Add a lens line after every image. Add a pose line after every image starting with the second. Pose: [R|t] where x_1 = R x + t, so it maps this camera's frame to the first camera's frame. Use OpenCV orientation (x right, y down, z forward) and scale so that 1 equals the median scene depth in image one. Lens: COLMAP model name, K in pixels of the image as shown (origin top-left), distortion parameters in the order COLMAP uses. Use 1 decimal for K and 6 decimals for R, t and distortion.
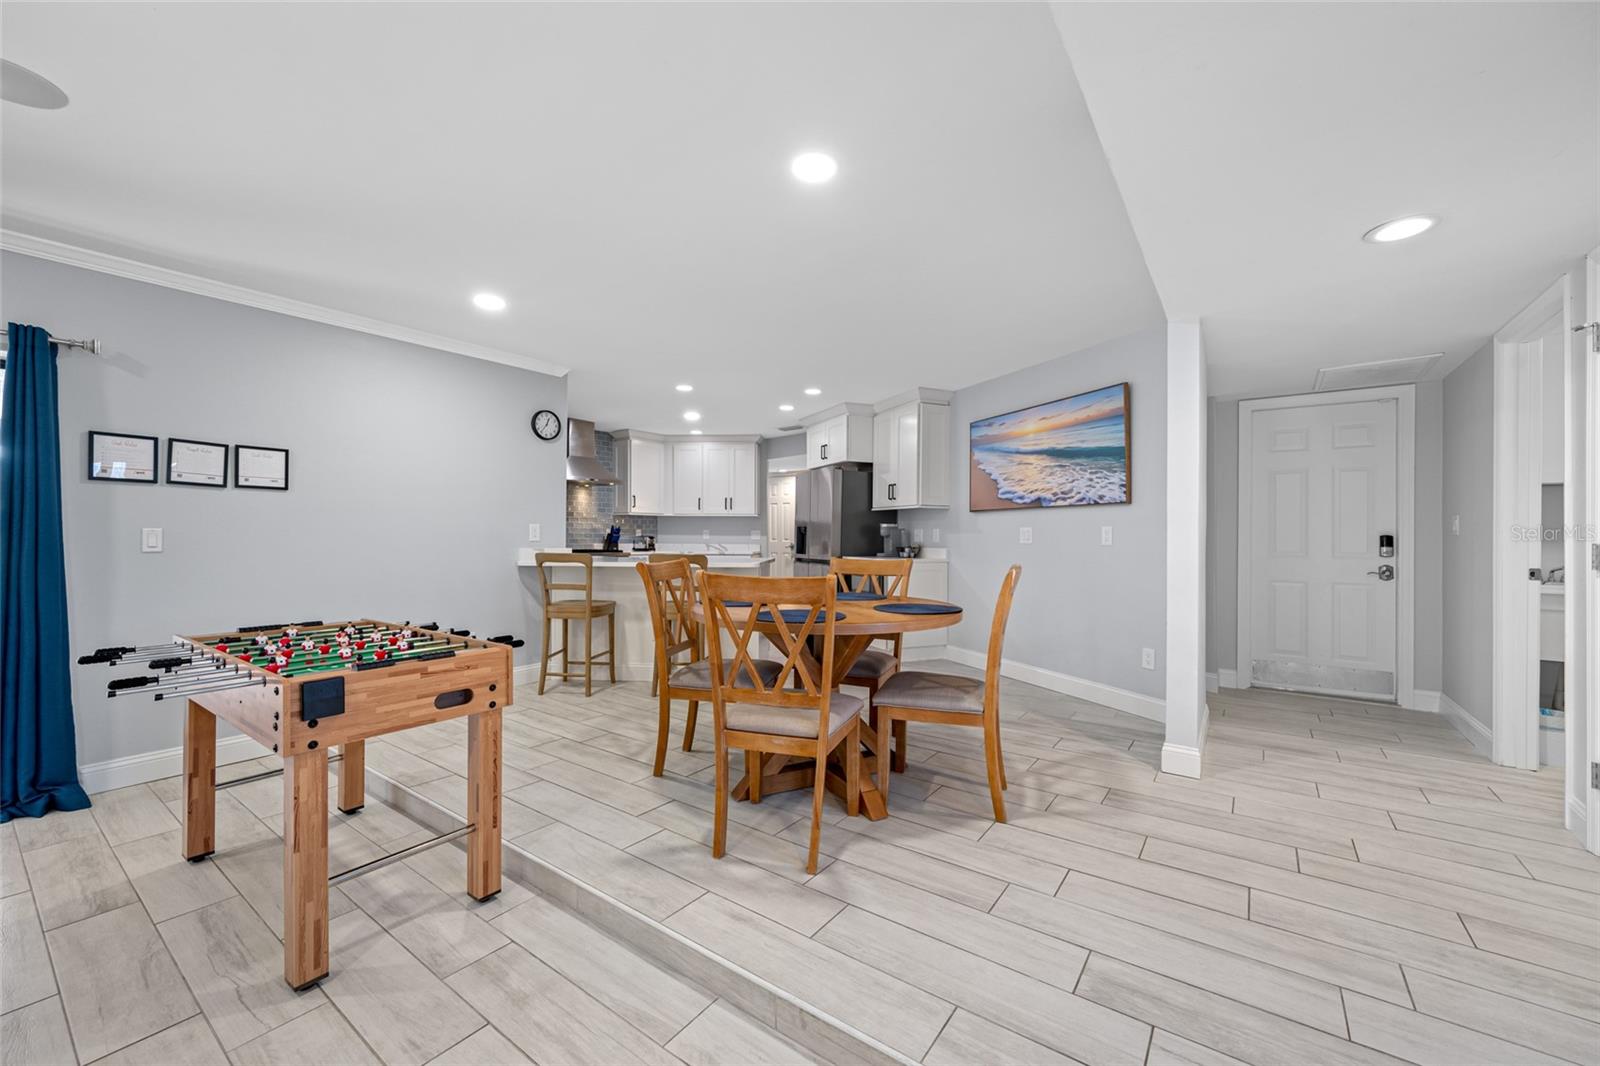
lens RADIAL K [[633.8, 0, 798.2], [0, 633.8, 537.3], [0, 0, 1]] dist [0.000191, 0.000242]
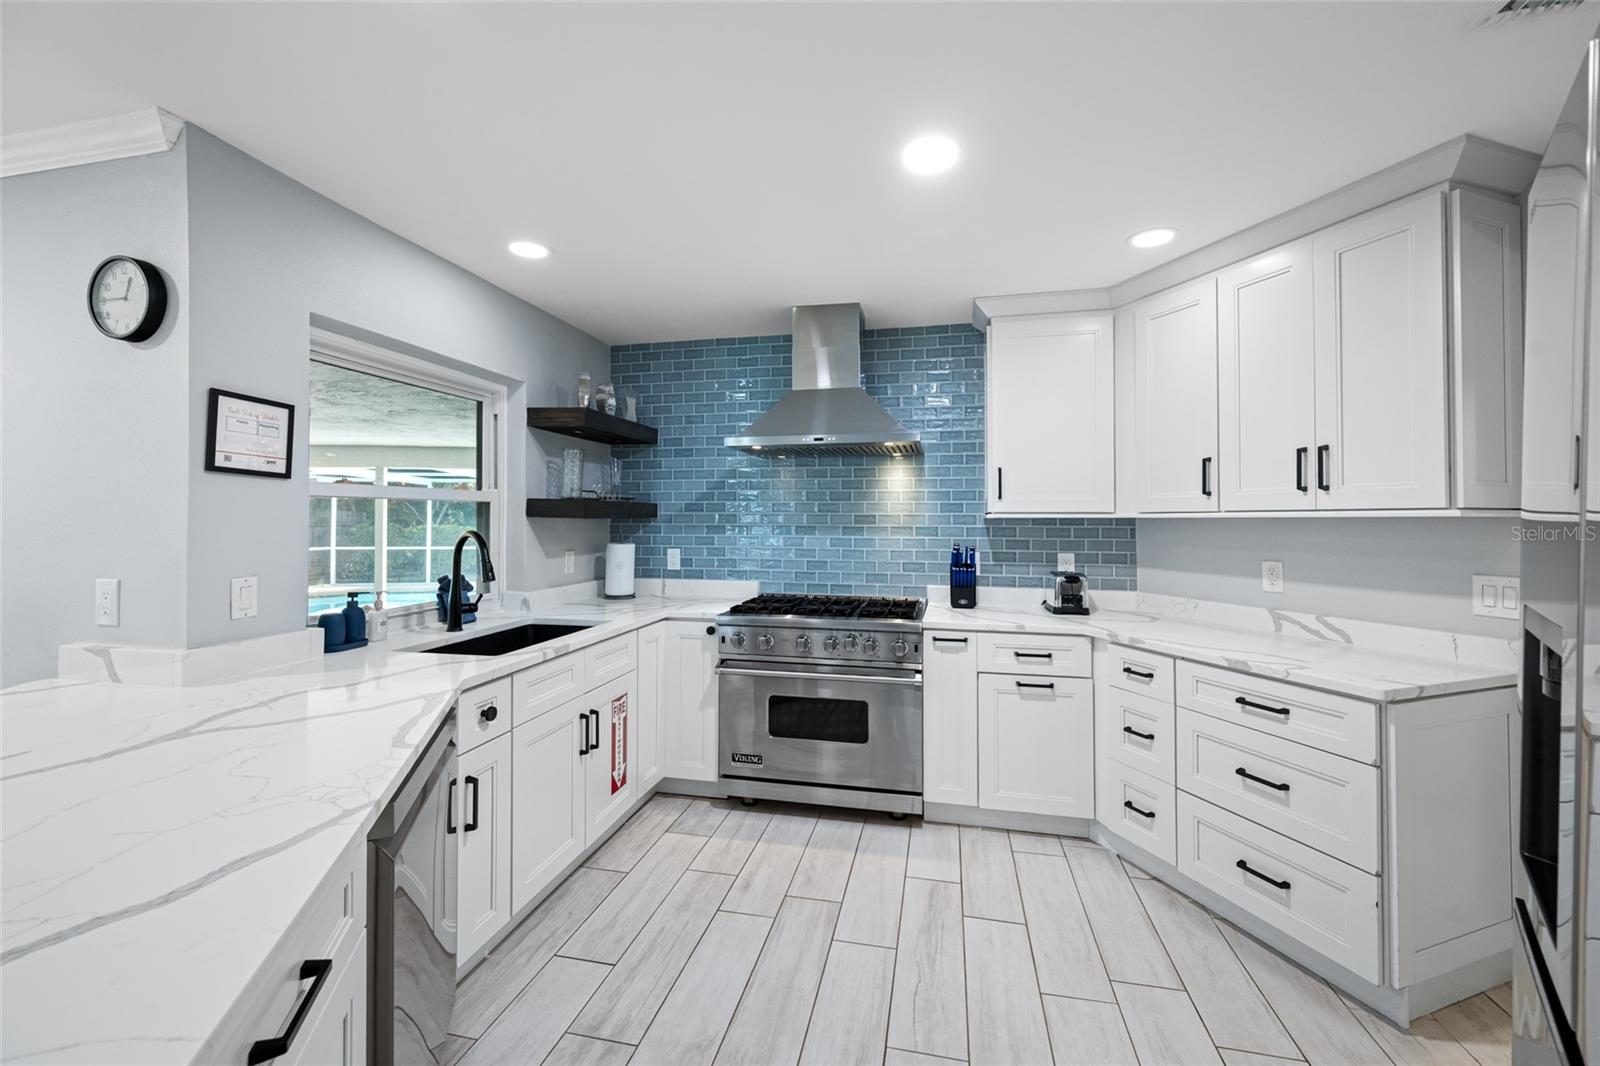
lens RADIAL K [[633.8, 0, 798.2], [0, 633.8, 537.3], [0, 0, 1]] dist [0.000191, 0.000242]
pose [[0.393714, 0.020098, -0.919013, 0.045432], [-0.003242, 0.999785, 0.020476, -0.030076], [0.919227, -0.005083, 0.393695, 0.705763]]
